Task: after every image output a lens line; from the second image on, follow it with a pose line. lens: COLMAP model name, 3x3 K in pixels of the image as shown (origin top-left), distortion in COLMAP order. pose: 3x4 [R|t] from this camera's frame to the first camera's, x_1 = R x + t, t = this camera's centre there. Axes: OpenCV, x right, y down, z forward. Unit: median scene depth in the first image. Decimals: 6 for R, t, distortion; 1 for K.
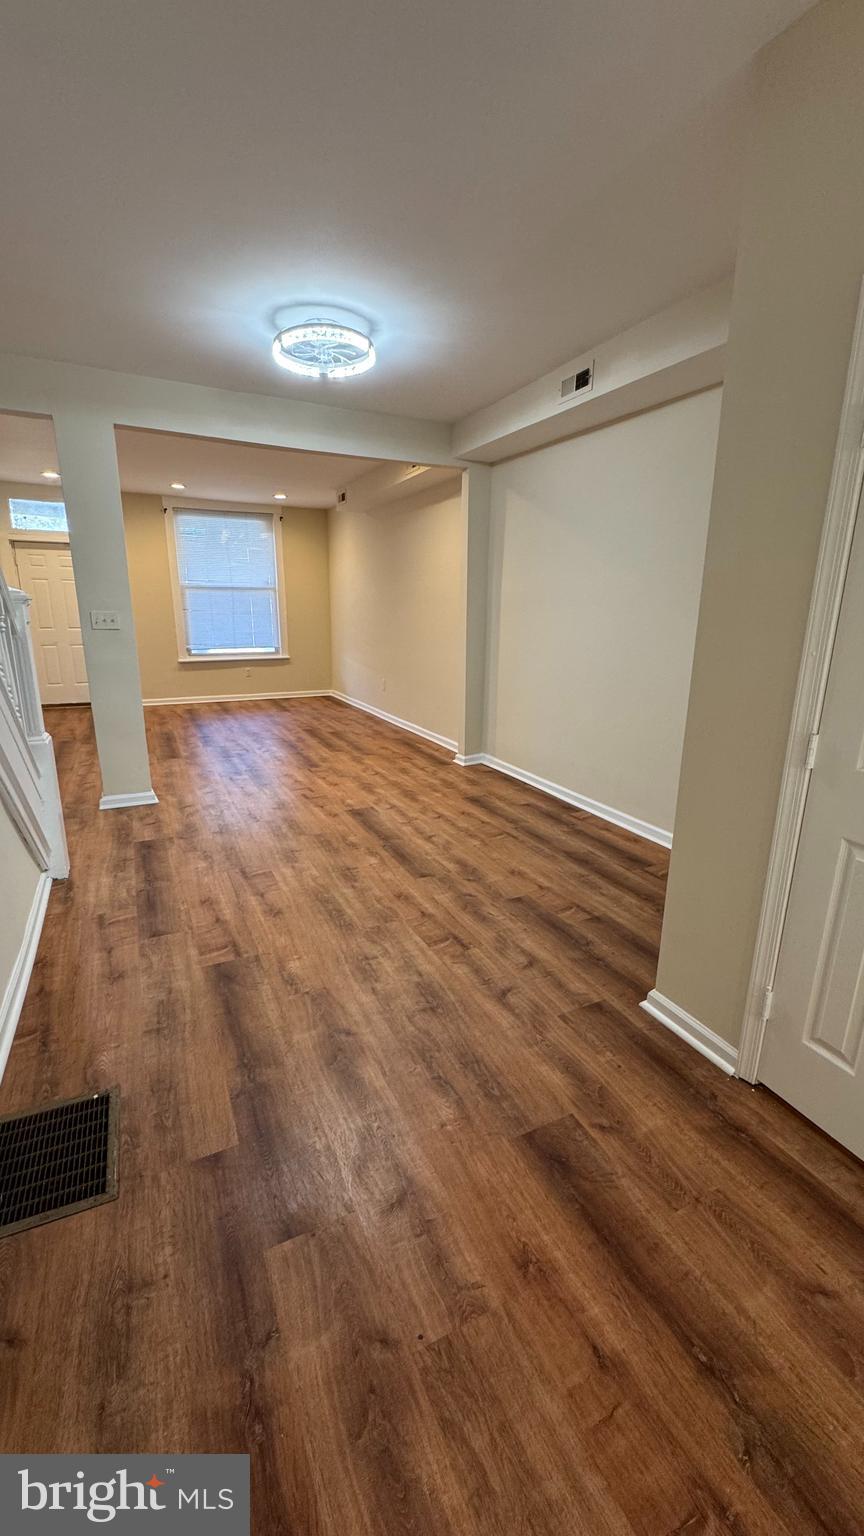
lens RADIAL K [[604.4, 0, 431.8], [0, 604.4, 764.7], [0, 0, 1]] dist [-0.000423, -0.000007]
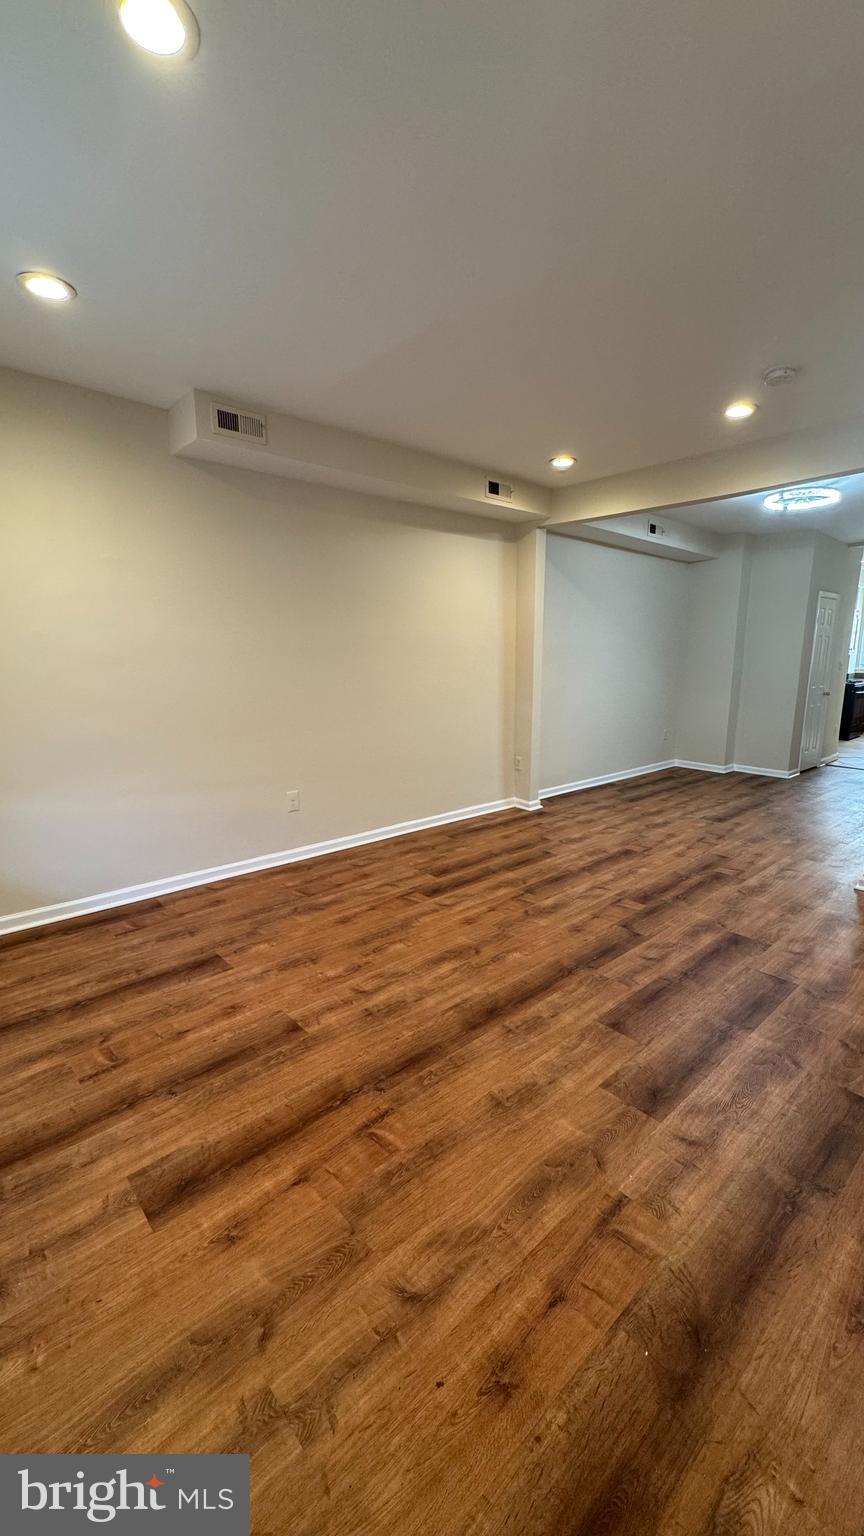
lens RADIAL K [[604.4, 0, 434.0], [0, 604.4, 770.8], [0, 0, 1]] dist [-0.000423, -0.000007]
pose [[-0.271195, -0.197563, 0.942031, -0.994028], [0.237865, 0.934596, 0.264481, -0.432476], [-0.932670, 0.295802, -0.206465, 1.570111]]
